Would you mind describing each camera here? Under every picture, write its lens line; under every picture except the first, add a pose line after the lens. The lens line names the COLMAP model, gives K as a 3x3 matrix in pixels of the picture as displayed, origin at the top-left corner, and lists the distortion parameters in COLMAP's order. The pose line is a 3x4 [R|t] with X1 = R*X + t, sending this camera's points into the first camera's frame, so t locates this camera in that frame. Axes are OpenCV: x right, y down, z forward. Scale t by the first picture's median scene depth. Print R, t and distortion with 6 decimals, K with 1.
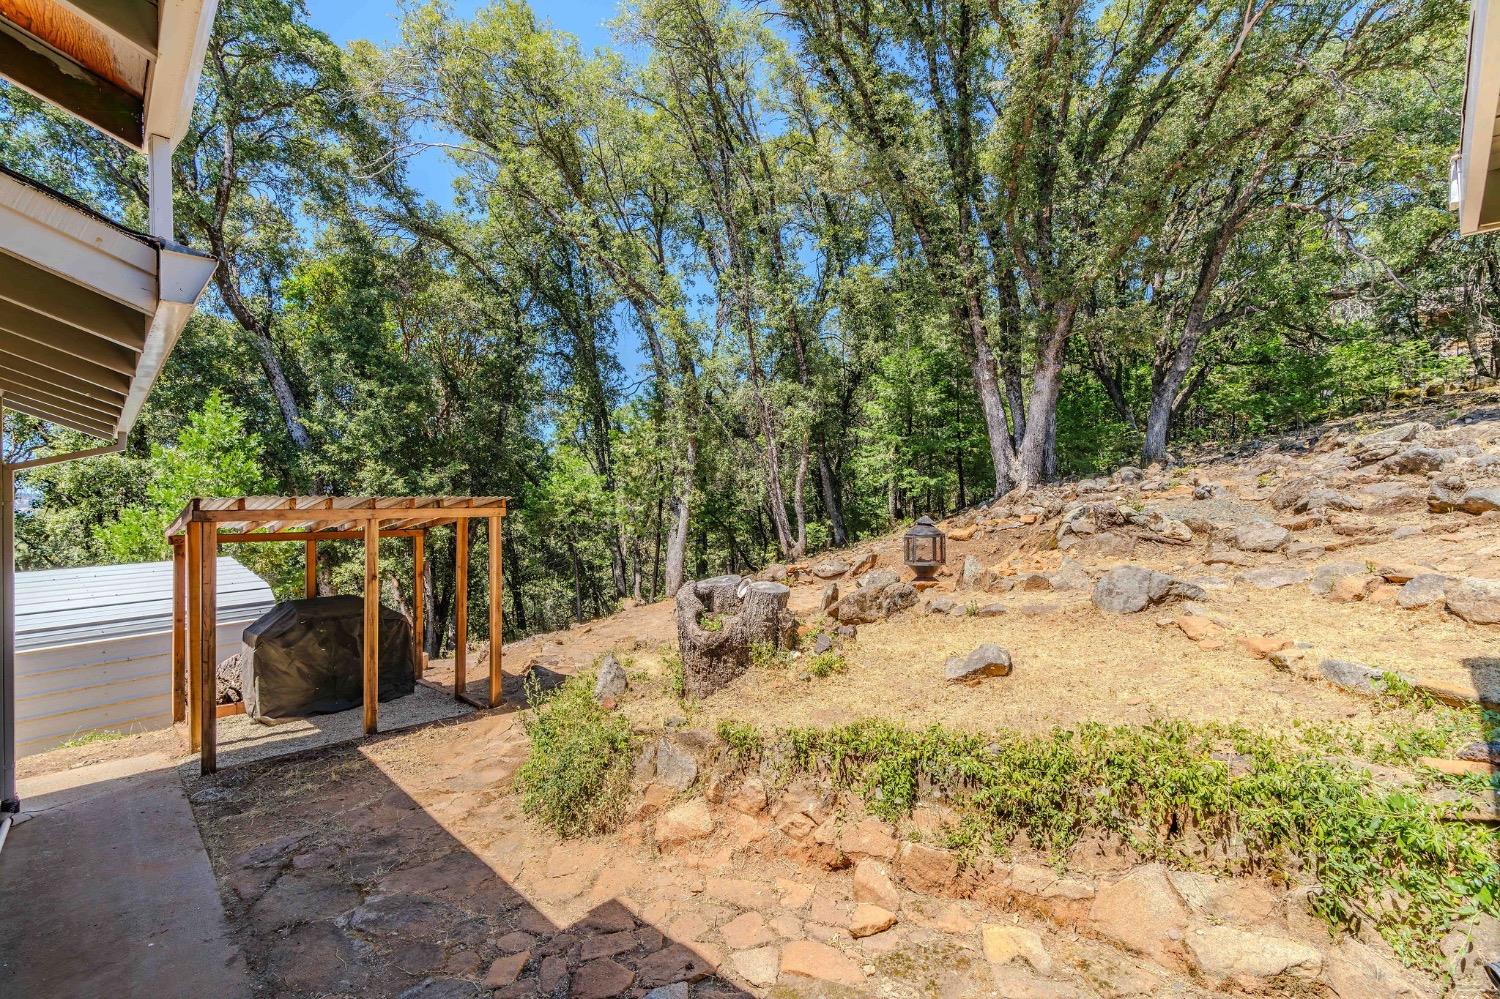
lens RADIAL K [[683.6, 0, 738.0], [0, 683.6, 506.0], [0, 0, 1]] dist [-0.006608, 0.001635]
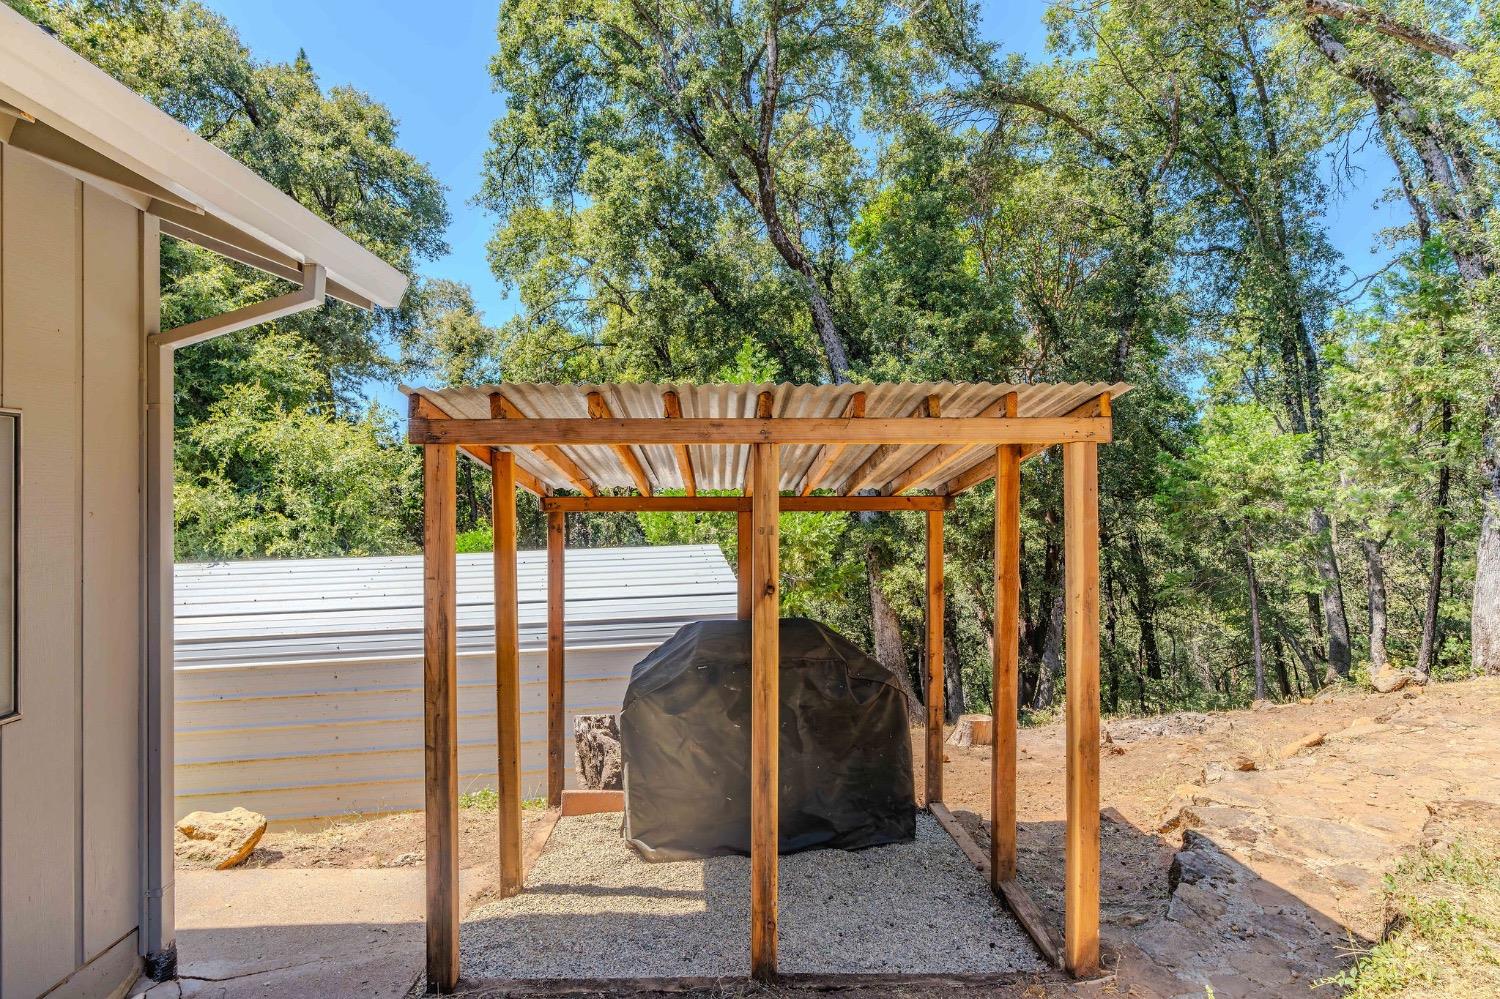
lens RADIAL K [[841.1, 0, 746.8], [0, 841.1, 491.2], [0, 0, 1]] dist [-0.011449, 0.004356]
pose [[0.726593, -0.009145, -0.687007, -0.060322], [-0.003284, 0.999854, -0.016782, 0.016368], [0.687060, 0.014449, 0.726457, 0.187562]]
